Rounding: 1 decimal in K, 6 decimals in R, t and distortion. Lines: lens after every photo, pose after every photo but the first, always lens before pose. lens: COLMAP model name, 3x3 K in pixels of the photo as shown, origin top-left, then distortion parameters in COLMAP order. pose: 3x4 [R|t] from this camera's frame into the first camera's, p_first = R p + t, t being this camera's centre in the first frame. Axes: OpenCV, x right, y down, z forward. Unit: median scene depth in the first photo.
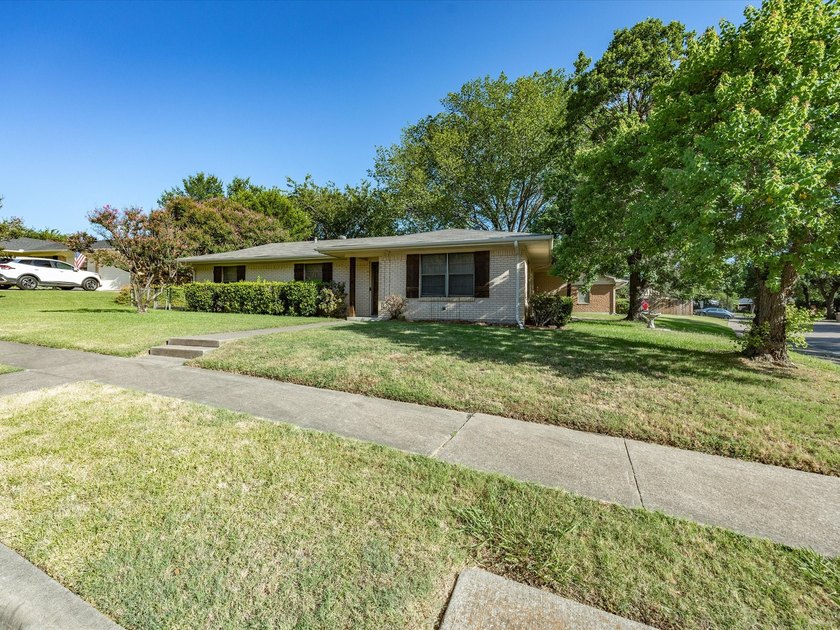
lens RADIAL K [[357.8, 0, 423.3], [0, 357.8, 313.5], [0, 0, 1]] dist [-0.018651, -0.000066]
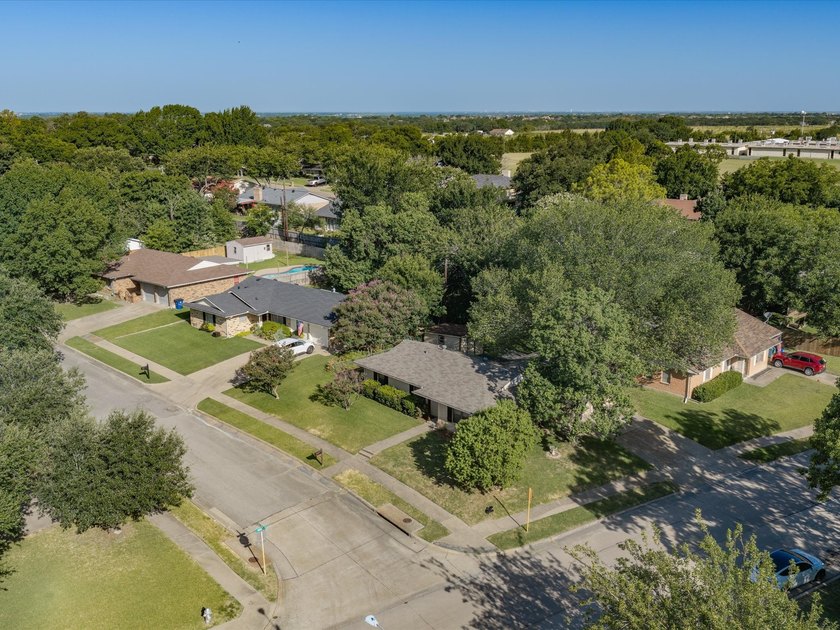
lens RADIAL K [[775.6, 0, 425.2], [0, 775.6, 315.5], [0, 0, 1]] dist [-0.000075, 0.000000]
pose [[0.886939, 0.101497, -0.450597, 1.761082], [0.009073, 0.971541, 0.236699, -1.659577], [0.461797, -0.214026, 0.860777, -2.801166]]
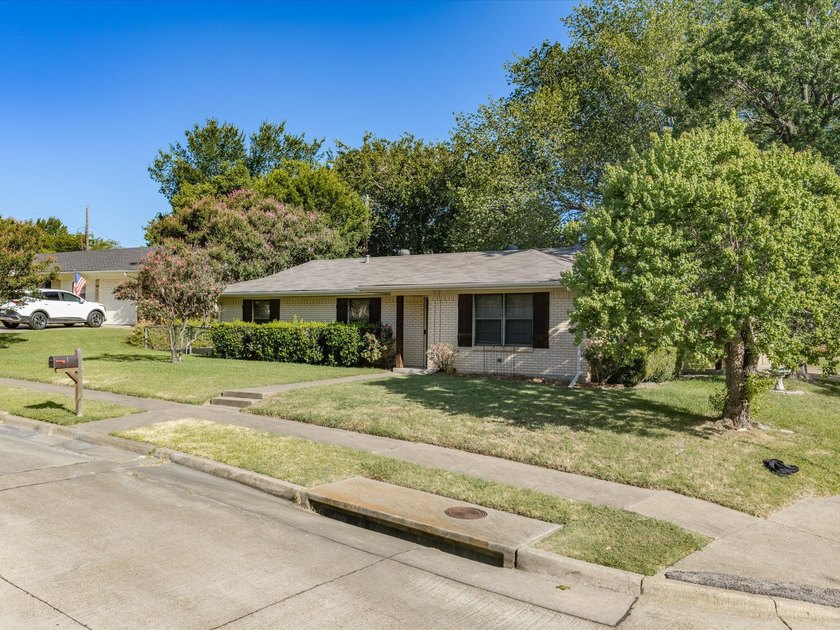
lens RADIAL K [[775.6, 0, 427.5], [0, 775.6, 312.5], [0, 0, 1]] dist [-0.000075, 0.000000]
pose [[0.964399, -0.008046, -0.264330, 0.326618], [-0.001939, 0.999295, -0.037491, -0.049504], [0.264446, 0.036669, 0.963703, -0.687902]]
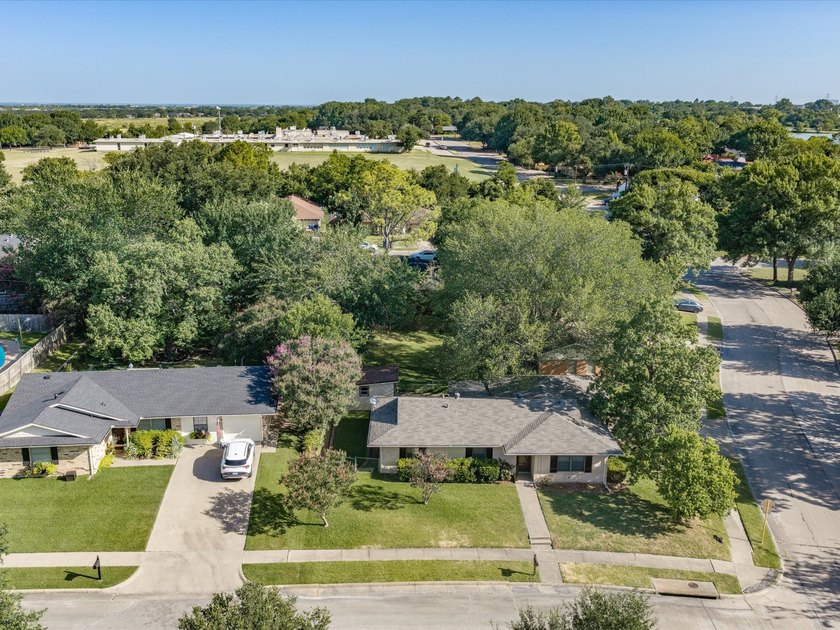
lens RADIAL K [[775.6, 0, 418.2], [0, 775.6, 319.6], [0, 0, 1]] dist [-0.000075, 0.000000]
pose [[0.941303, -0.097091, 0.323299, -1.842195], [0.010425, 0.965648, 0.259645, -1.791617], [-0.337403, -0.241034, 0.909979, -2.217095]]
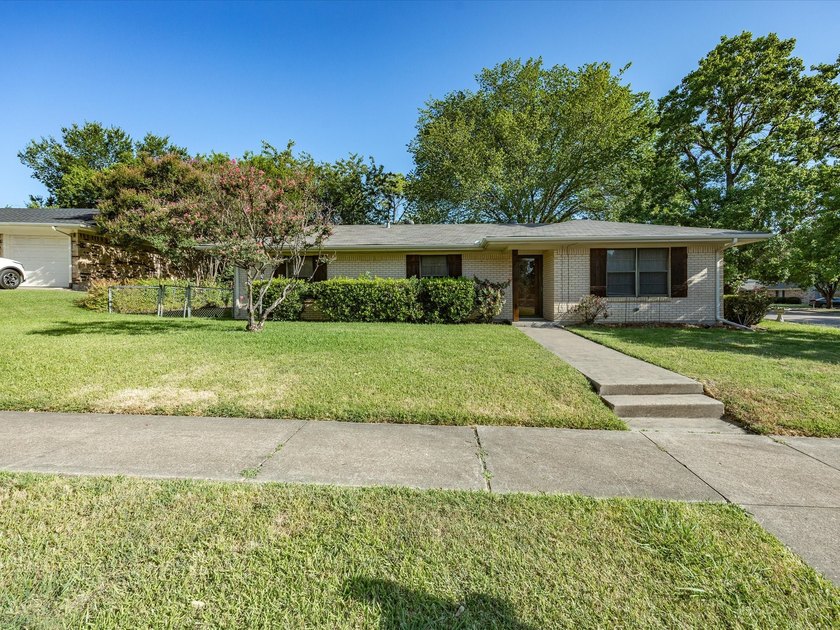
lens RADIAL K [[370.5, 0, 441.4], [0, 370.5, 291.2], [0, 0, 1]] dist [-0.008781, 0.000576]
pose [[0.956114, -0.014619, 0.292629, -0.593077], [0.021662, 0.999548, -0.020843, -0.044951], [-0.292192, 0.026267, 0.955999, 0.225744]]
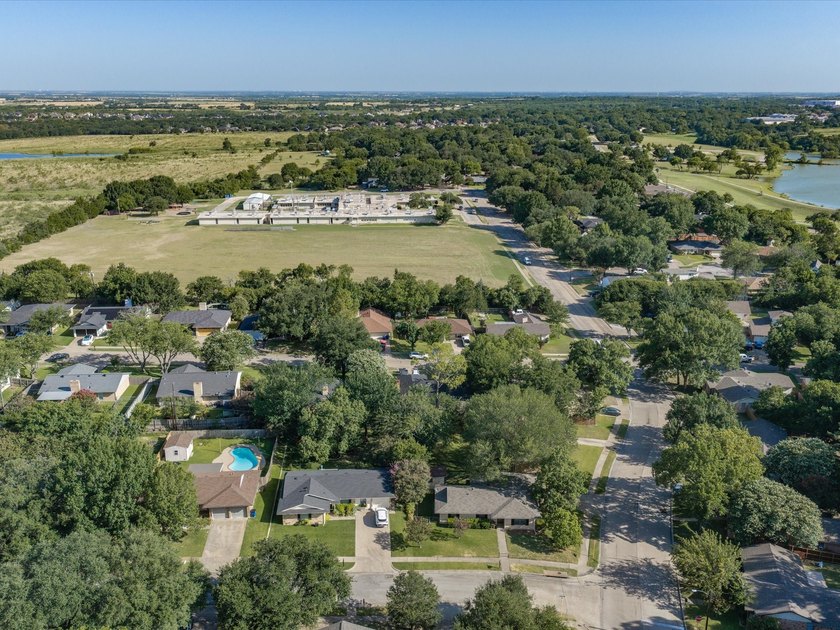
lens RADIAL K [[775.6, 0, 415.1], [0, 775.6, 310.8], [0, 0, 1]] dist [-0.000075, 0.000000]
pose [[0.955469, -0.094492, 0.279554, -3.484906], [0.018026, 0.964266, 0.264323, -4.970954], [-0.294540, -0.247513, 0.923029, -6.664319]]
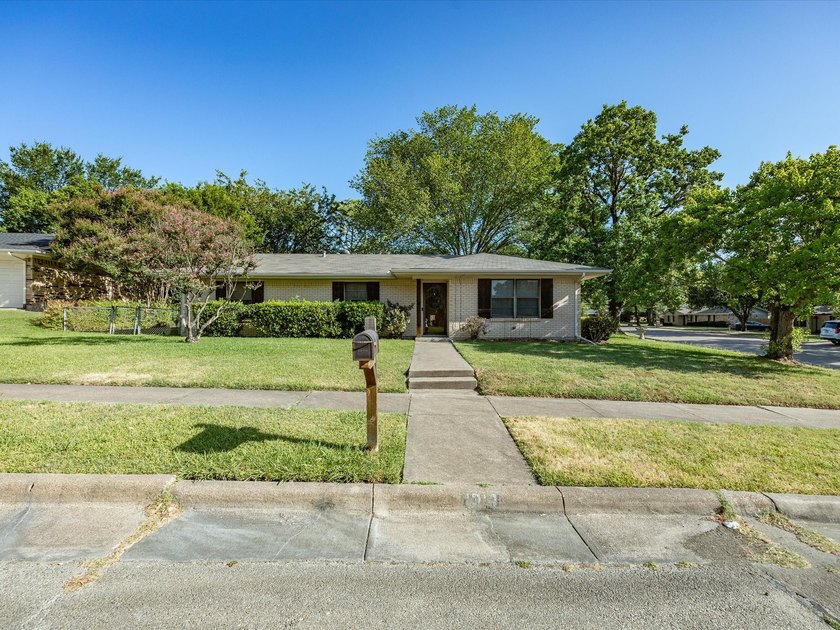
lens RADIAL K [[370.5, 0, 437.6], [0, 370.5, 311.3], [0, 0, 1]] dist [-0.008781, 0.000576]
pose [[0.931543, -0.007335, 0.363557, -0.514656], [0.018433, 0.999464, -0.027066, -0.034237], [-0.363163, 0.031915, 0.931179, 0.001339]]
